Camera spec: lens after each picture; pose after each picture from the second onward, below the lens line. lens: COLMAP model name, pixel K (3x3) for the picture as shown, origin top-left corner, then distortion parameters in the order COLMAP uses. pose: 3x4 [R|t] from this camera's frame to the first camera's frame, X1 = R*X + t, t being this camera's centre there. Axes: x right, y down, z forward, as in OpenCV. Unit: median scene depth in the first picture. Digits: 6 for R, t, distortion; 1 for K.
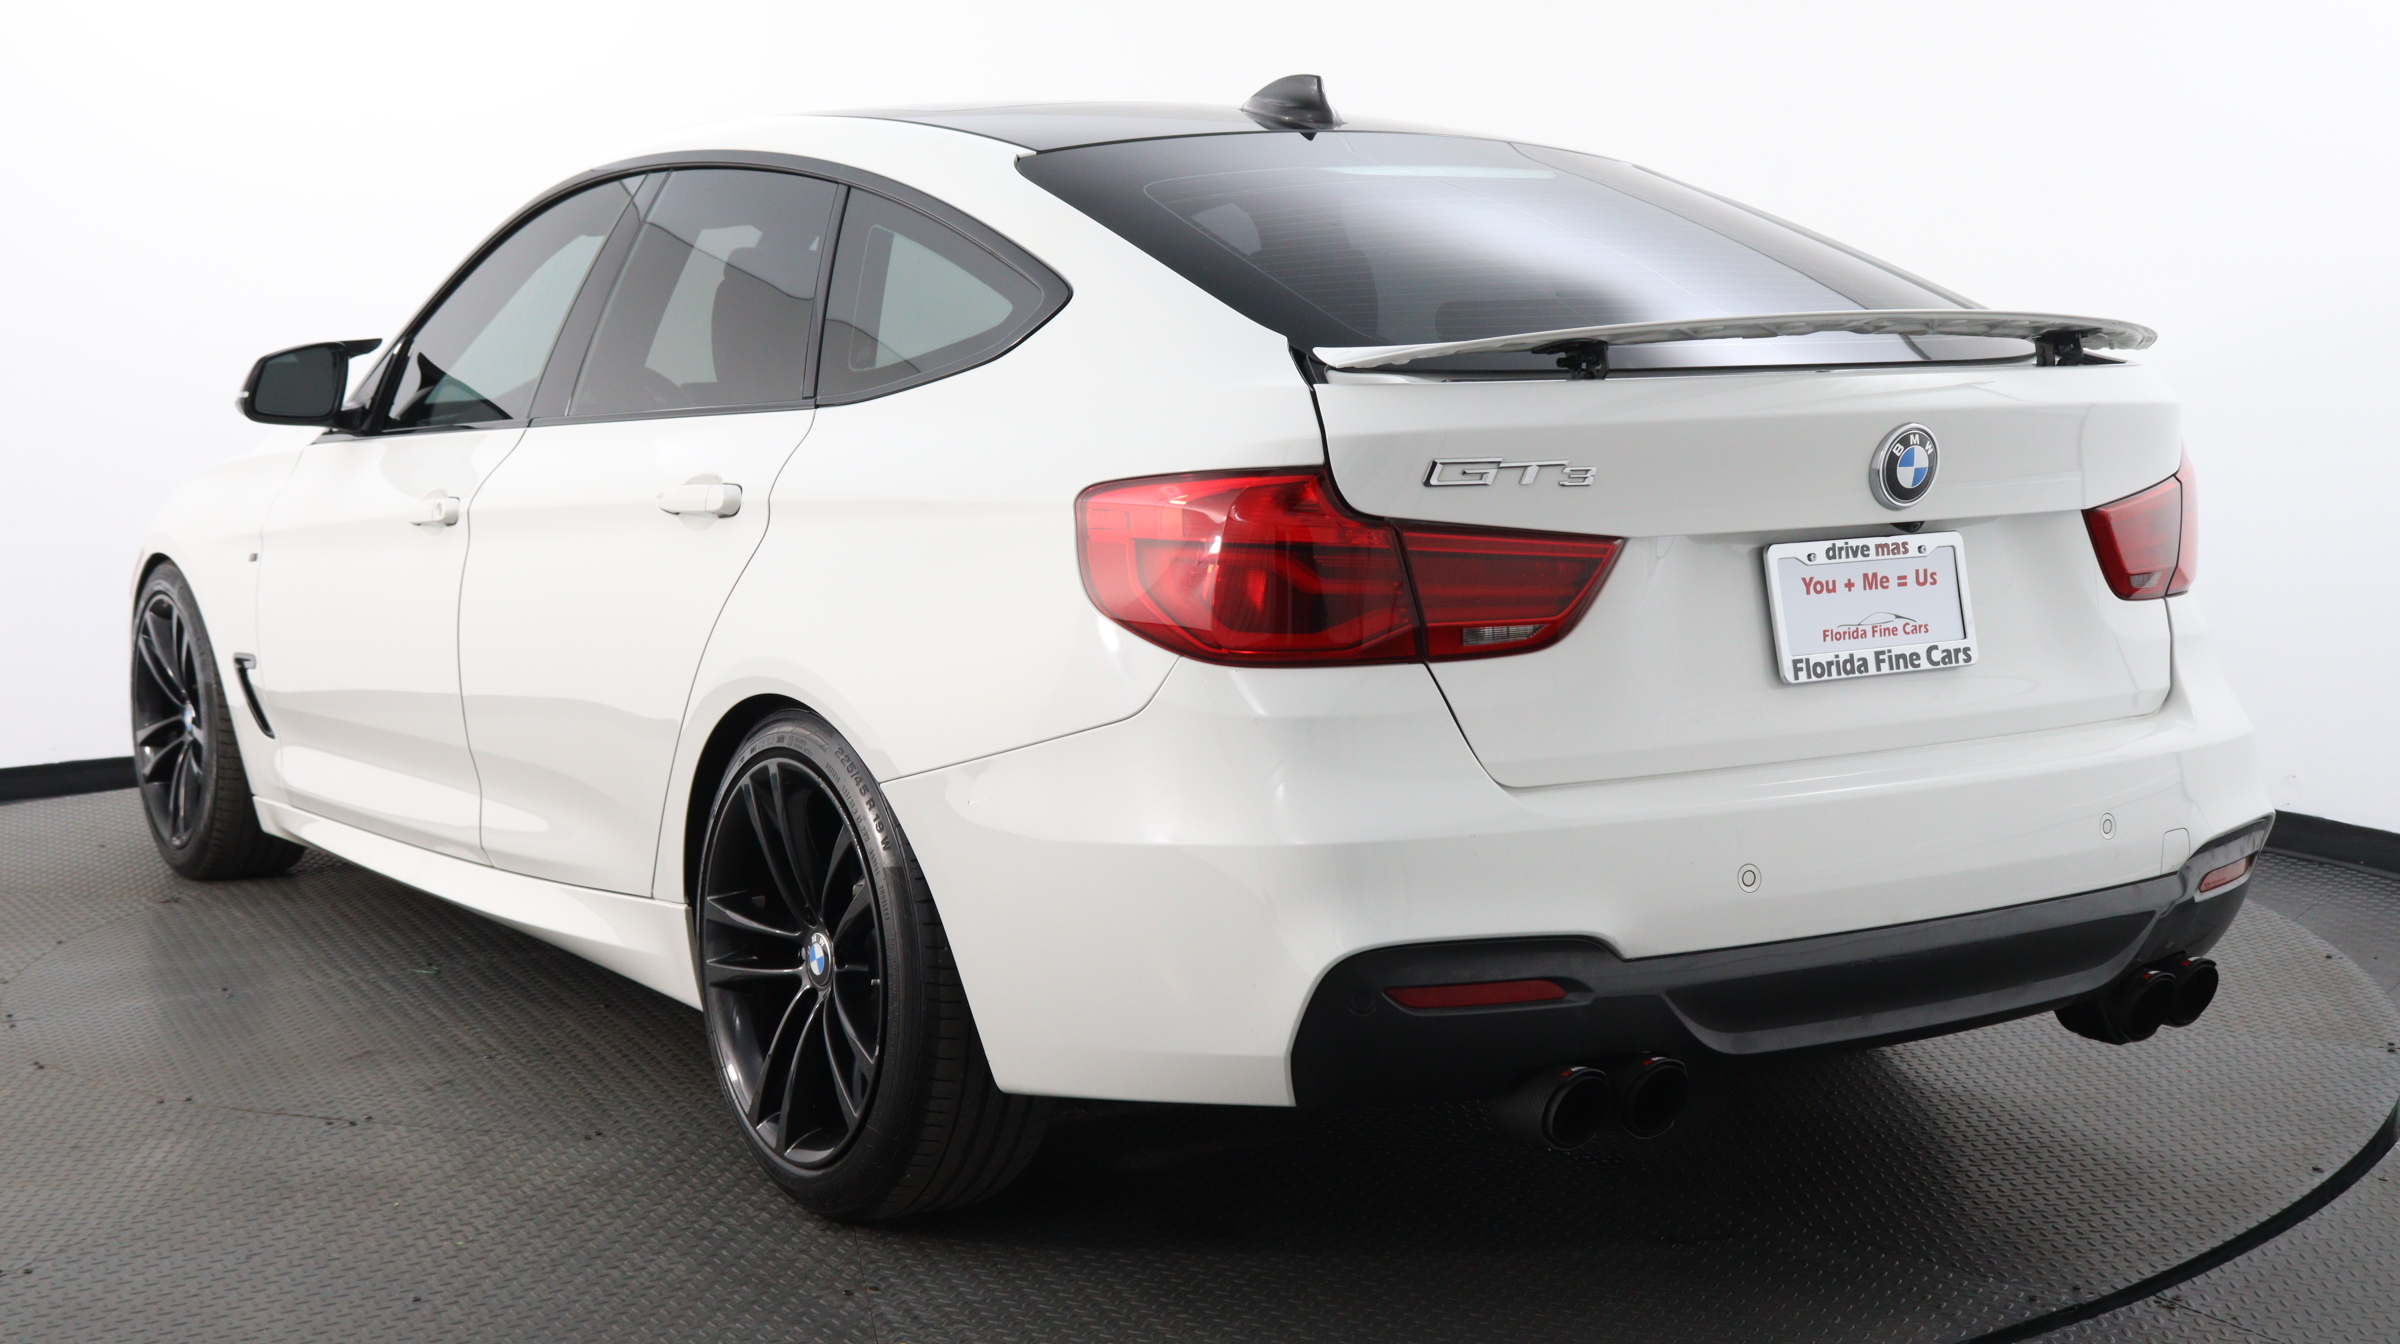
lens RADIAL K [[2877.7, 0, 1200.4], [0, 2877.7, 679.9], [0, 0, 1]] dist [-0.023842, 0.000000]
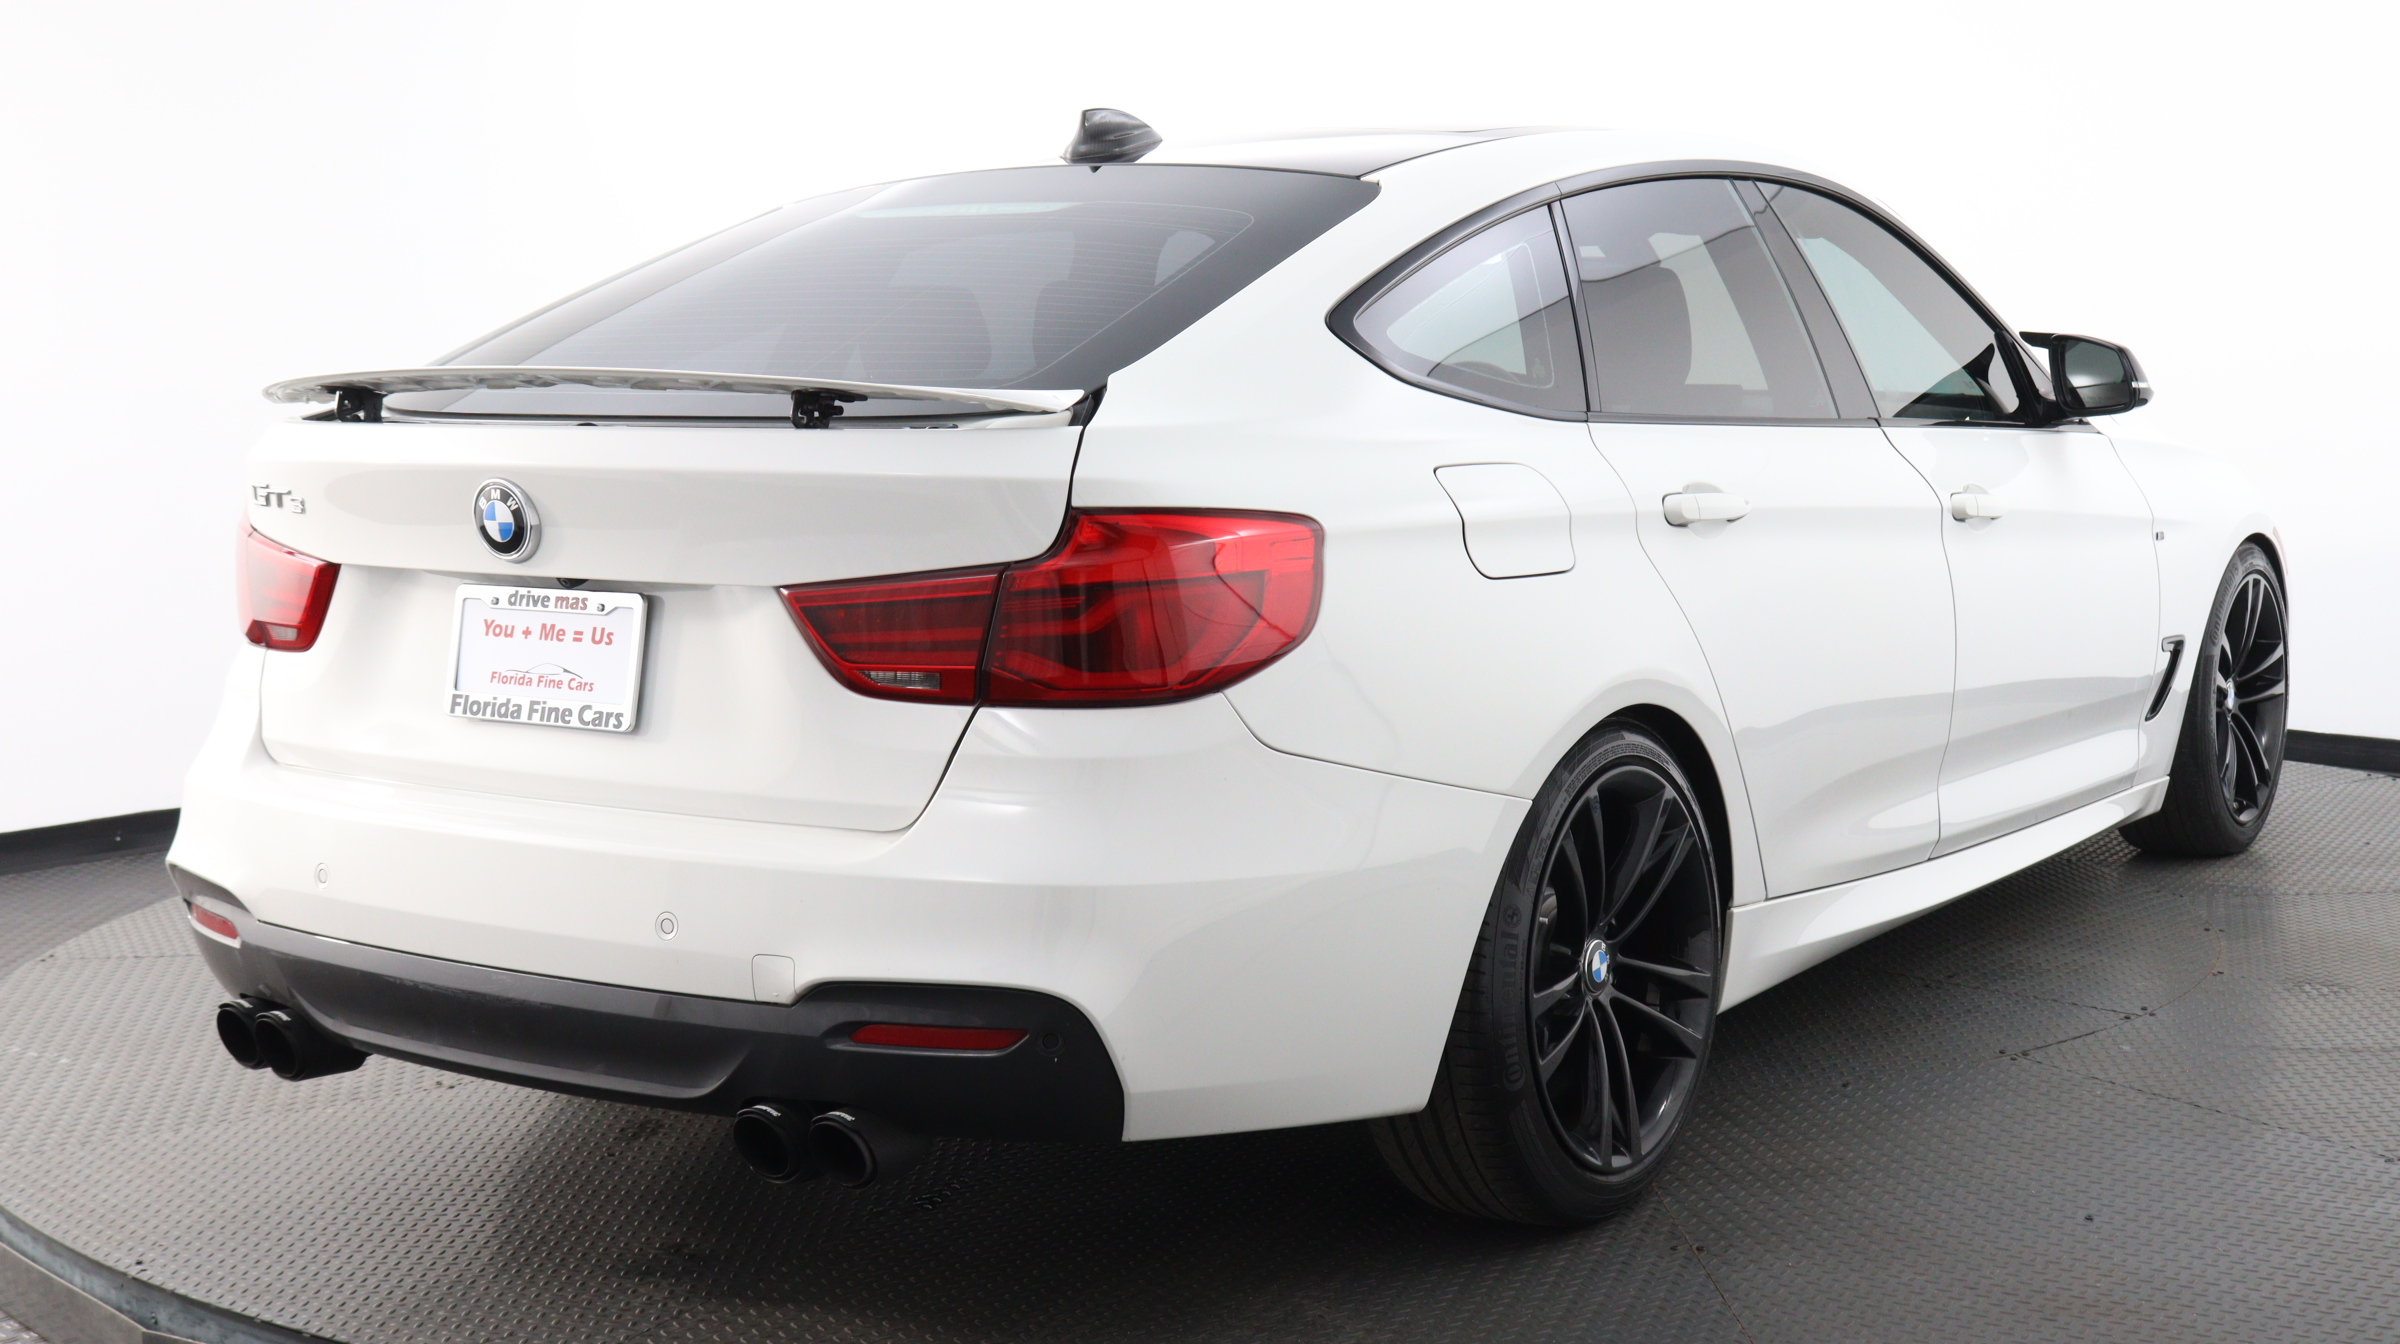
lens RADIAL K [[3363.7, 0, 1200.6], [0, 3363.7, 664.9], [0, 0, 1]] dist [-0.044952, 0.000000]
pose [[0.417096, 0.107992, -0.902424, 1.402614], [-0.113910, 0.991298, 0.065979, -0.127516], [0.901696, 0.075276, 0.425768, 0.704554]]
